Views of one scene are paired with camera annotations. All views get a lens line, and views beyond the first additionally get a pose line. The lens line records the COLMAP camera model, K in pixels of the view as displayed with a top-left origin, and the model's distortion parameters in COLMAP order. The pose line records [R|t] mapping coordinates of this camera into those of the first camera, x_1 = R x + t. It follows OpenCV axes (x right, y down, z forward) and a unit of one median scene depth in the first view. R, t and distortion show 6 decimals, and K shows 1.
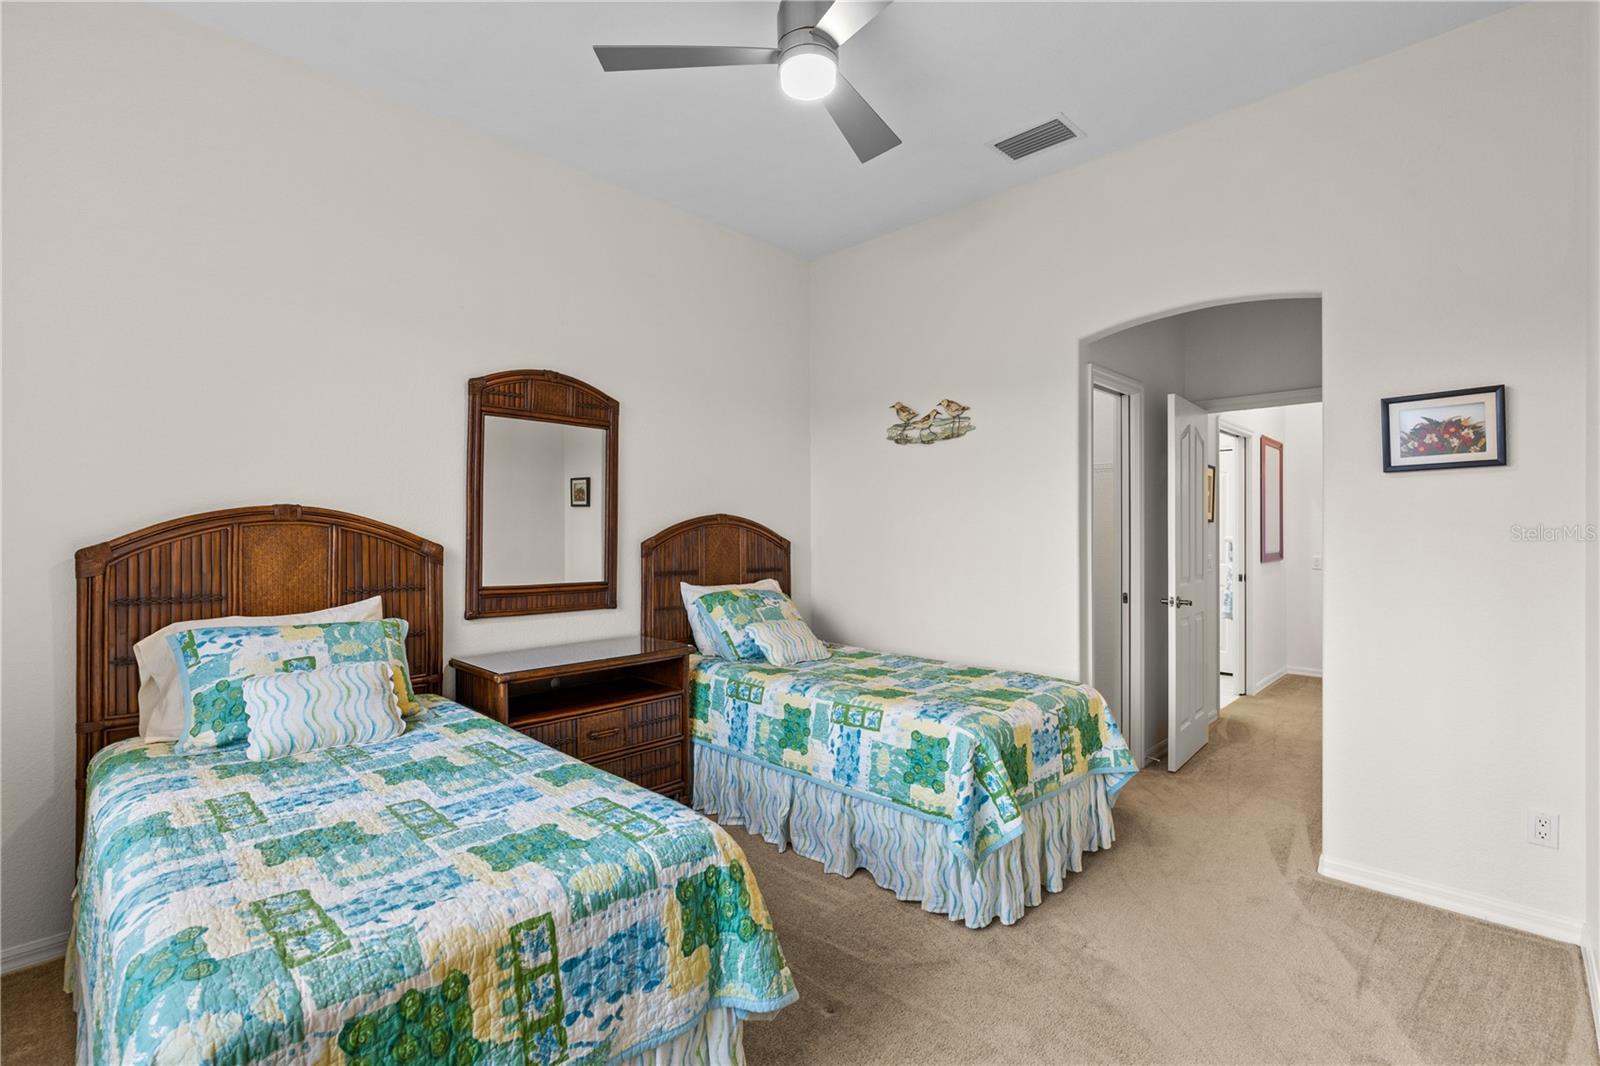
lens RADIAL K [[726.9, 0, 811.7], [0, 726.9, 520.7], [0, 0, 1]] dist [0.010986, -0.003972]
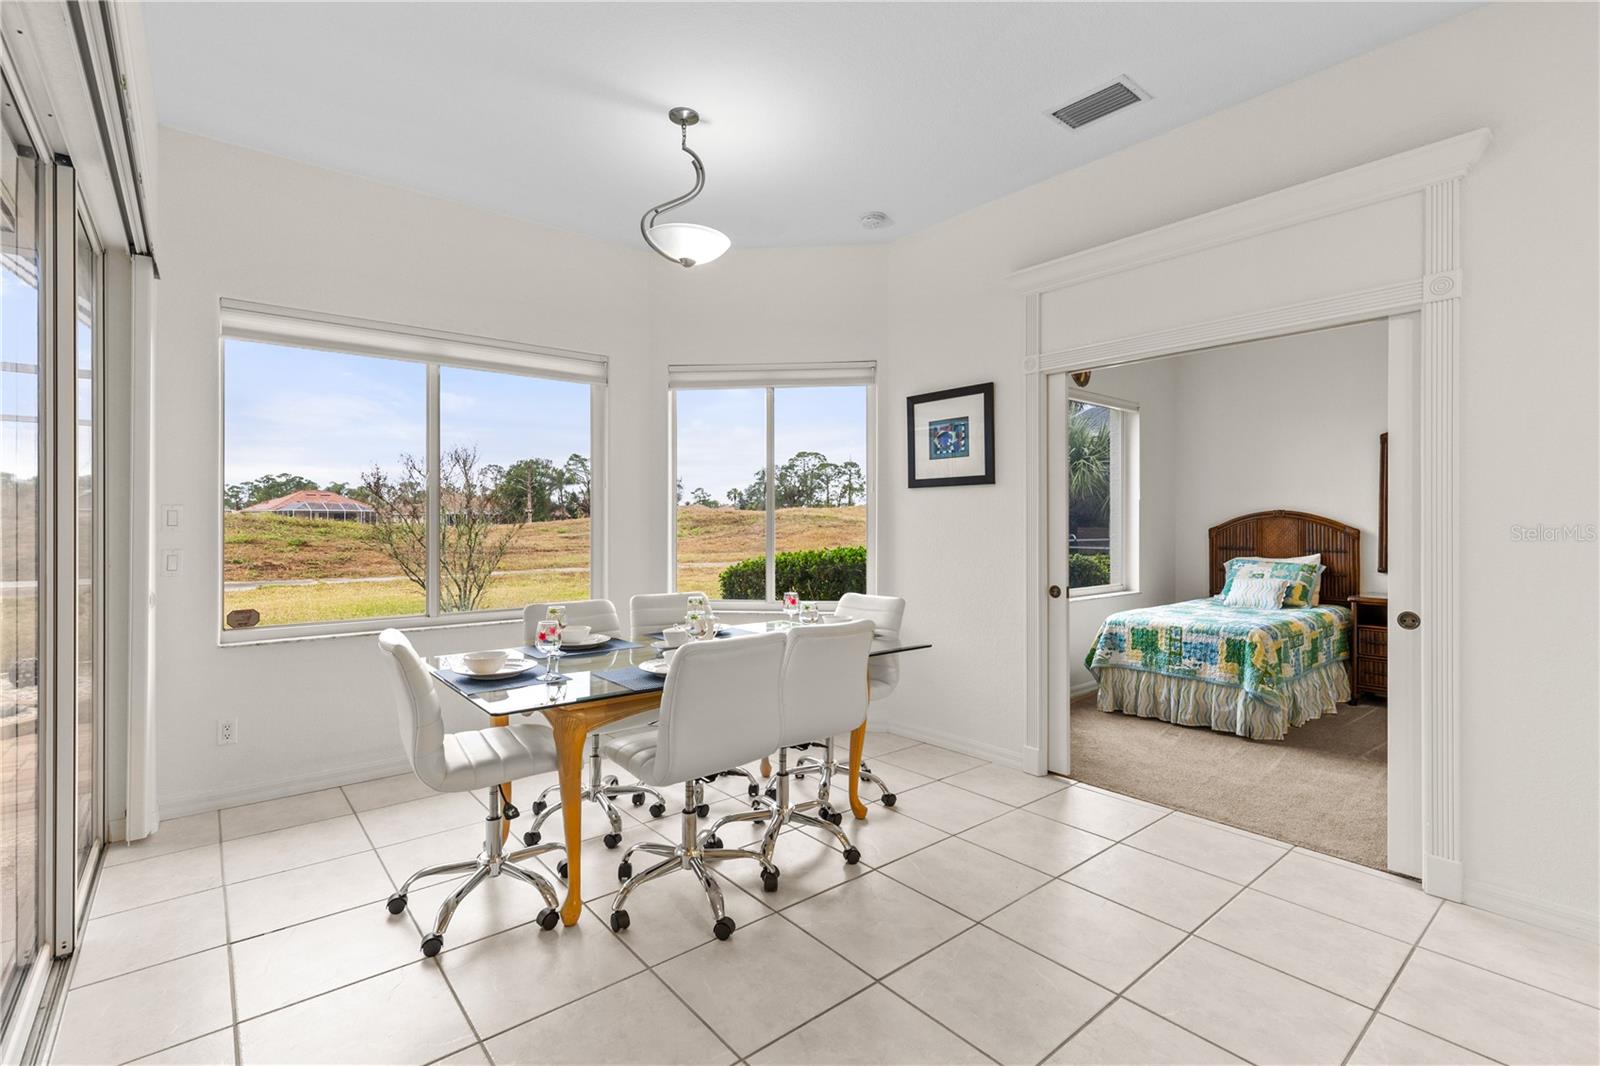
lens RADIAL K [[726.9, 0, 802.3], [0, 726.9, 517.0], [0, 0, 1]] dist [0.010986, -0.003972]
pose [[-0.109216, -0.011151, -0.993956, 1.501047], [0.010077, 0.999873, -0.012325, 0.011227], [0.993967, -0.011362, -0.109090, -0.197433]]
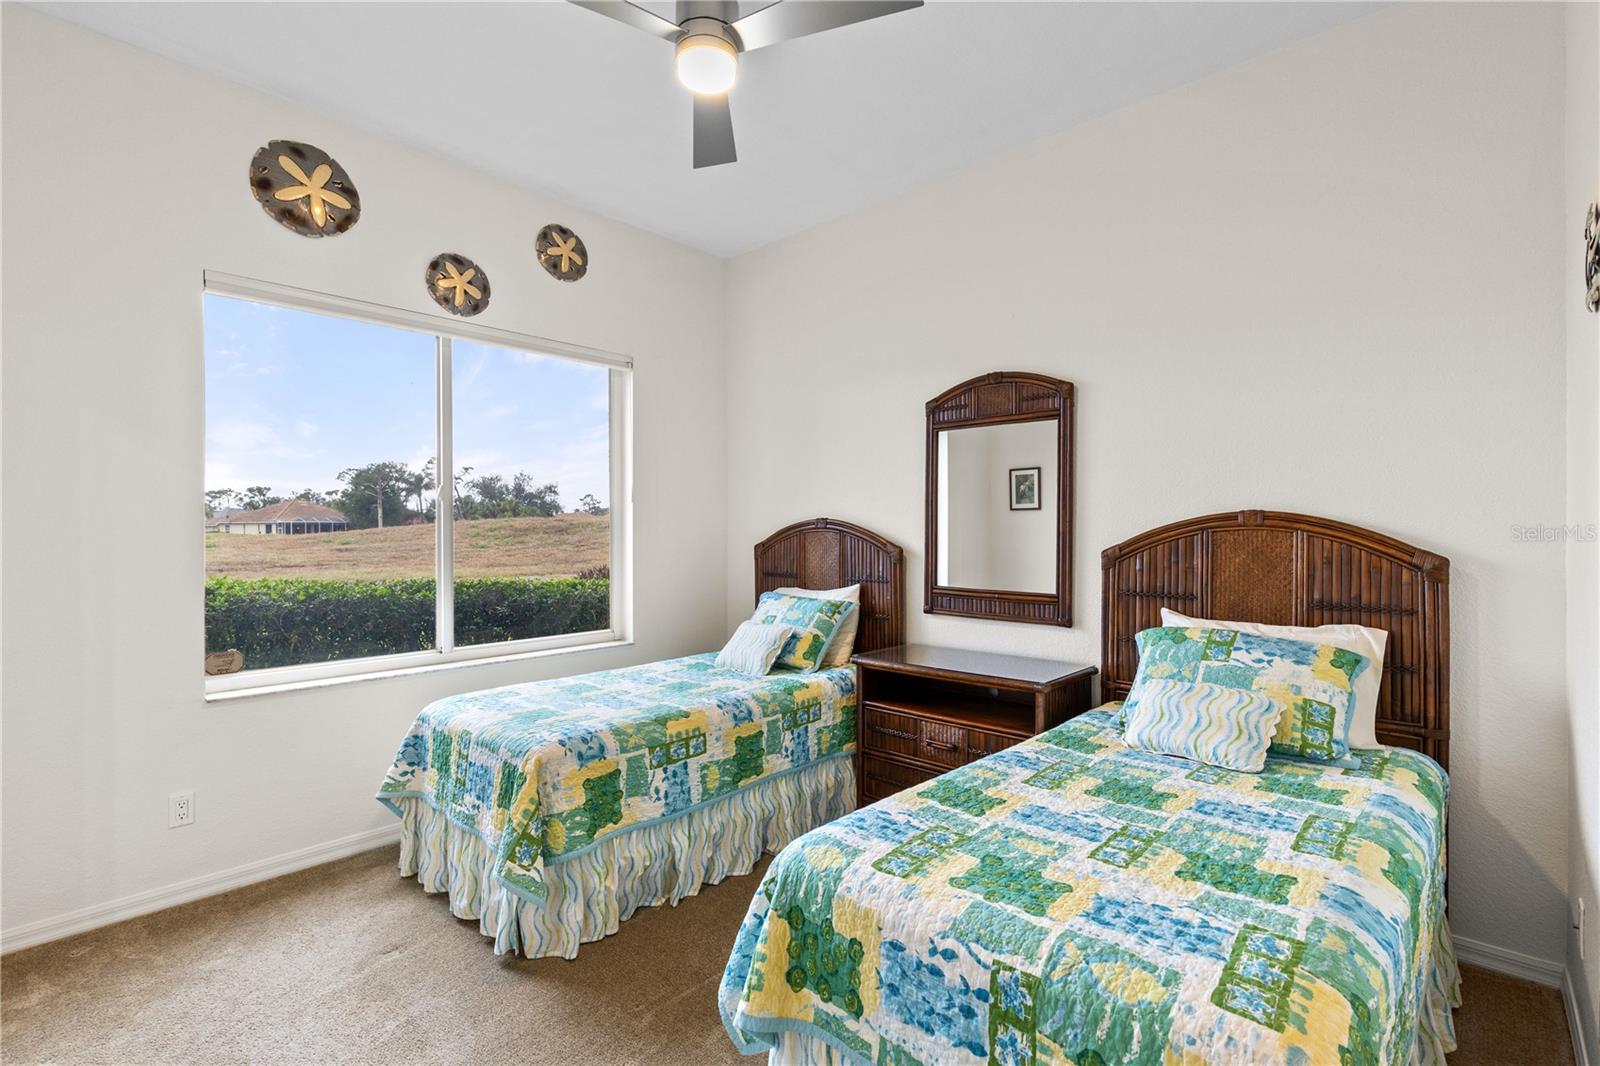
lens RADIAL K [[726.9, 0, 794.3], [0, 726.9, 532.9], [0, 0, 1]] dist [0.010986, -0.003972]
pose [[0.024369, -0.000940, -0.999703, 0.701521], [0.010261, 0.999947, -0.000691, 0.008689], [0.999650, -0.010241, 0.024377, 0.806738]]
